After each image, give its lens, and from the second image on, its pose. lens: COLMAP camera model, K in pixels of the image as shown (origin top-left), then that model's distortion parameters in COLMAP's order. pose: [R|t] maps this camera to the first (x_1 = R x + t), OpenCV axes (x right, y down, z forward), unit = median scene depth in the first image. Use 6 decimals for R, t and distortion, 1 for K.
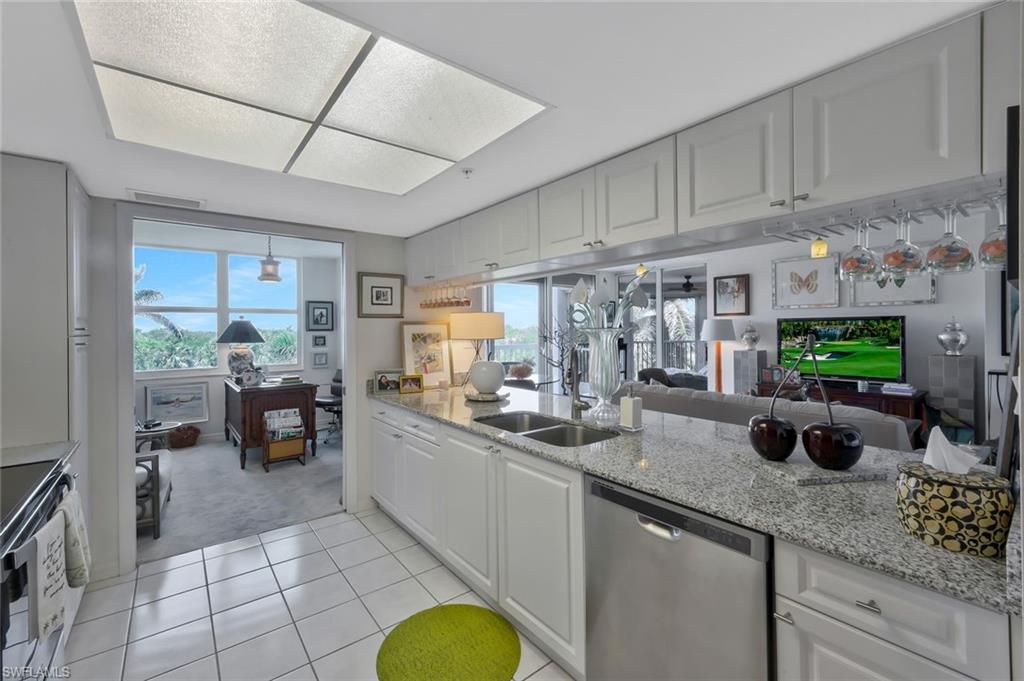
lens RADIAL K [[416.2, 0, 512.0], [0, 416.2, 340.5], [0, 0, 1]] dist [-0.000153, 0.000000]
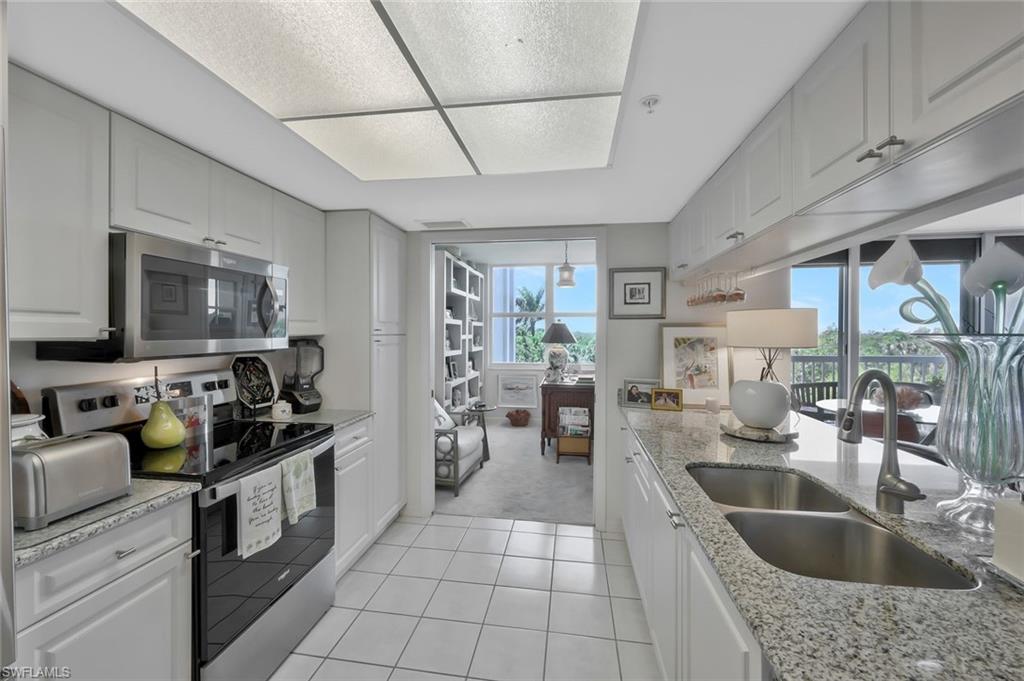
lens RADIAL K [[416.2, 0, 512.0], [0, 416.2, 340.5], [0, 0, 1]] dist [-0.000153, 0.000000]
pose [[0.685725, 0.024114, -0.727461, 0.137470], [-0.028974, 0.999563, 0.005823, -0.006792], [0.727284, 0.017084, 0.686124, 0.208860]]
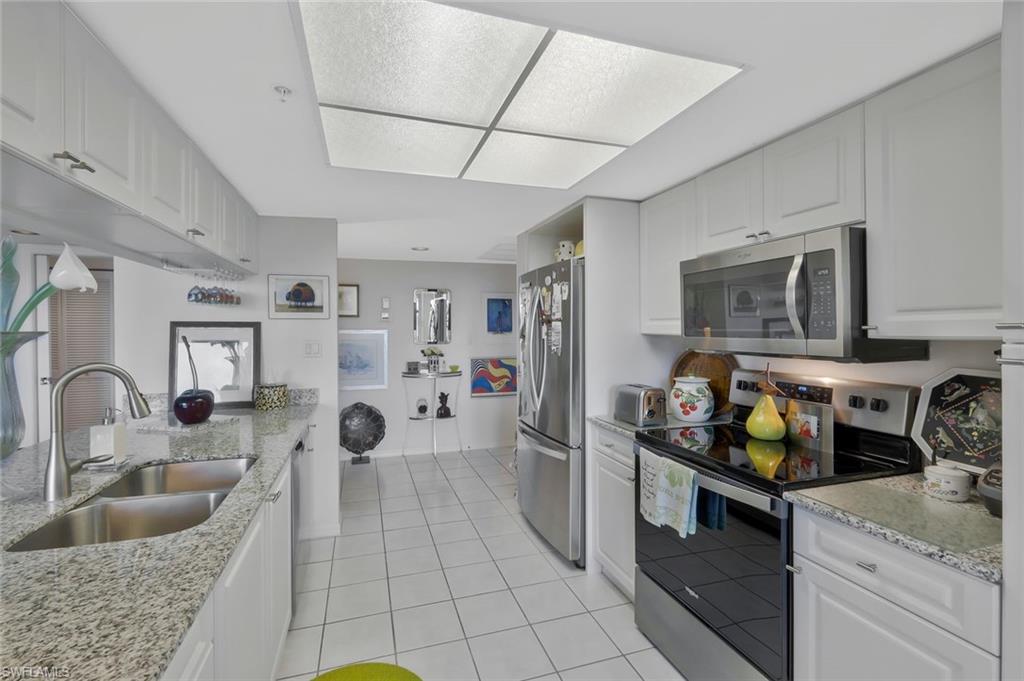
lens RADIAL K [[464.1, 0, 512.0], [0, 464.1, 340.5], [0, 0, 1]] dist [-0.000509, -0.000084]
pose [[-0.938373, 0.001714, 0.345619, -0.387696], [0.020910, 0.998437, 0.051822, -0.024914], [-0.344990, 0.055855, -0.936943, 0.880965]]
